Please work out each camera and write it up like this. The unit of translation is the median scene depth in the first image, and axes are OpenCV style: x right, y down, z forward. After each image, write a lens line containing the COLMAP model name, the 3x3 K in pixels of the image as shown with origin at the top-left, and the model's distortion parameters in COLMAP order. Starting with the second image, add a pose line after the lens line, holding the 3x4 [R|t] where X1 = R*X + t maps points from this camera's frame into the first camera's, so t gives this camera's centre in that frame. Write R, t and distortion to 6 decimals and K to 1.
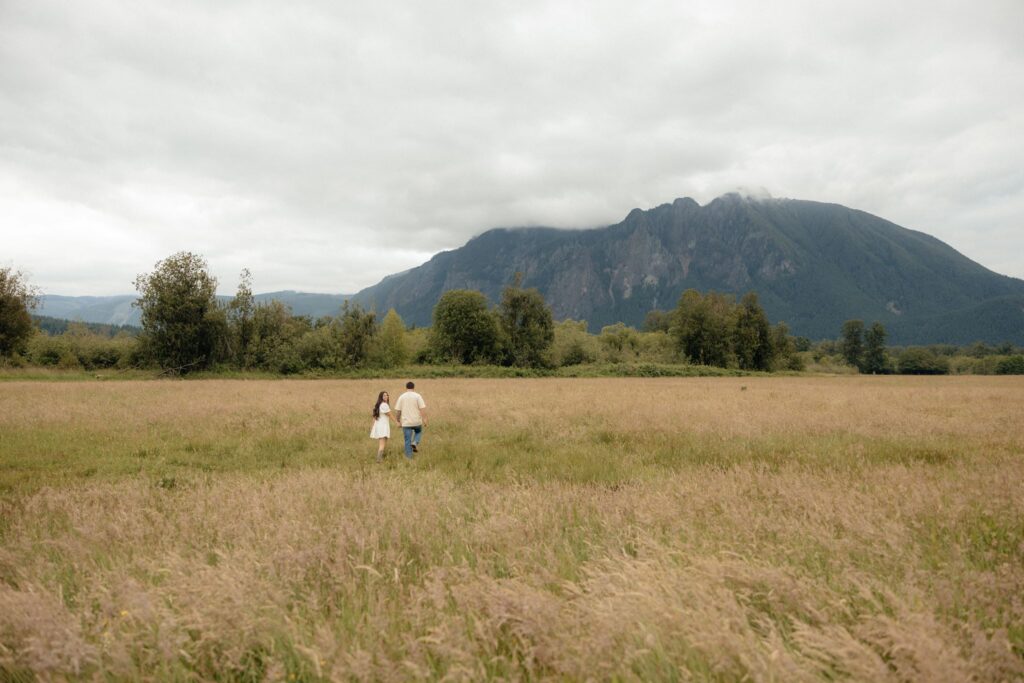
lens RADIAL K [[934.7, 0, 527.6], [0, 934.7, 346.1], [0, 0, 1]] dist [0.021952, -0.002560]
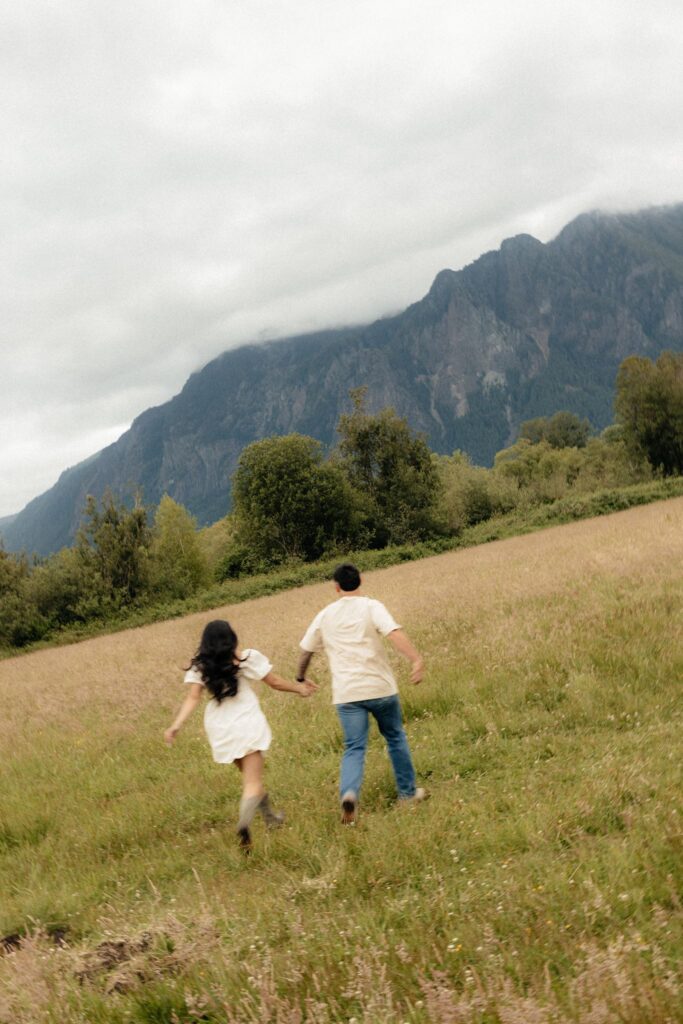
lens RADIAL K [[1469.4, 0, 318.5], [0, 1469.4, 511.1], [0, 0, 1]] dist [-0.001989, 0.019766]
pose [[0.972087, -0.225510, 0.064741, -0.106262], [0.226869, 0.973819, -0.014365, 0.003428], [-0.059807, 0.028651, 0.997799, 0.081008]]
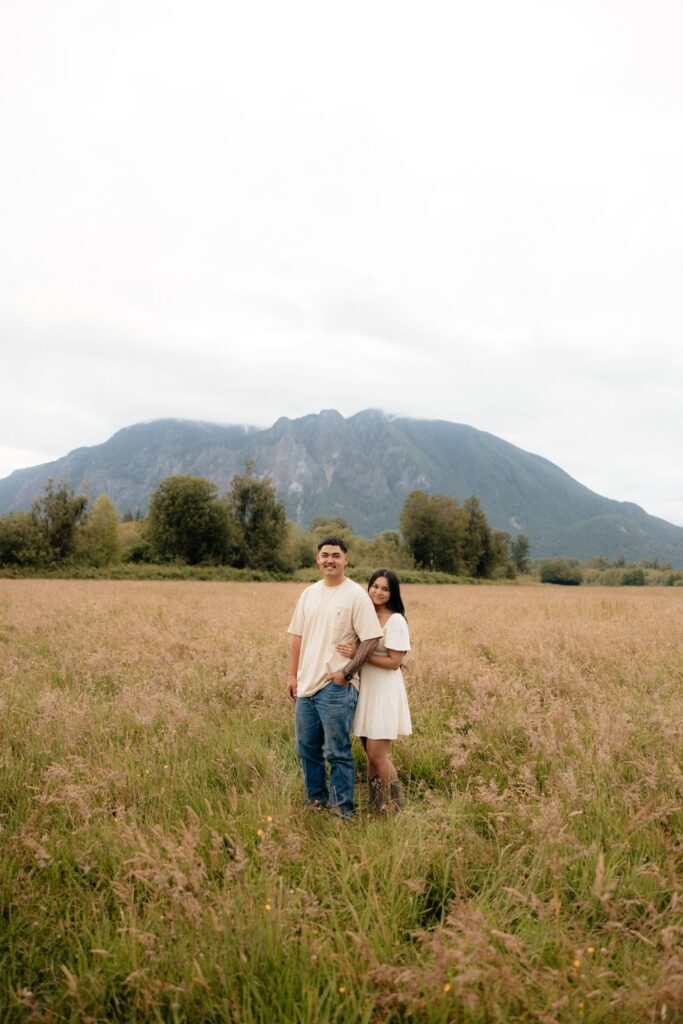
lens RADIAL K [[809.4, 0, 316.6], [0, 809.4, 482.5], [0, 0, 1]] dist [-0.022351, 0.000435]
pose [[0.960802, 0.051523, 0.272407, -0.148230], [-0.026891, 0.995266, -0.093397, 0.010416], [-0.275929, 0.082411, 0.957639, 0.258387]]
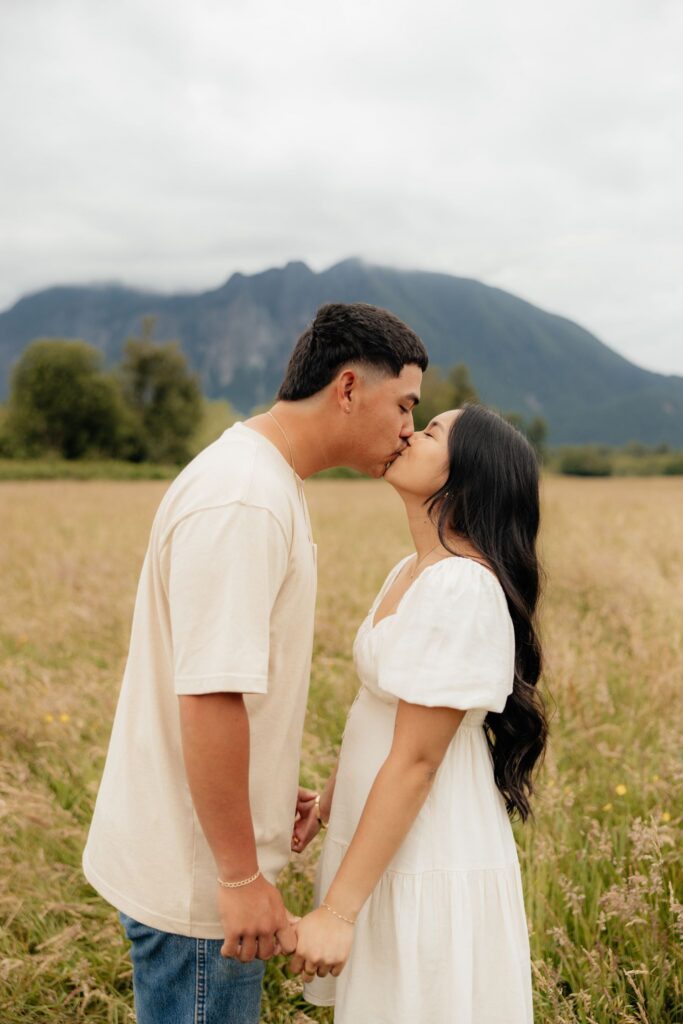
lens RADIAL K [[934.7, 0, 322.6], [0, 934.7, 521.7], [0, 0, 1]] dist [0.021952, -0.002560]
pose [[0.959291, -0.012237, 0.282155, -0.075378], [-0.009701, 0.997044, 0.076224, 0.010491], [-0.282253, -0.075858, 0.956336, 0.331393]]
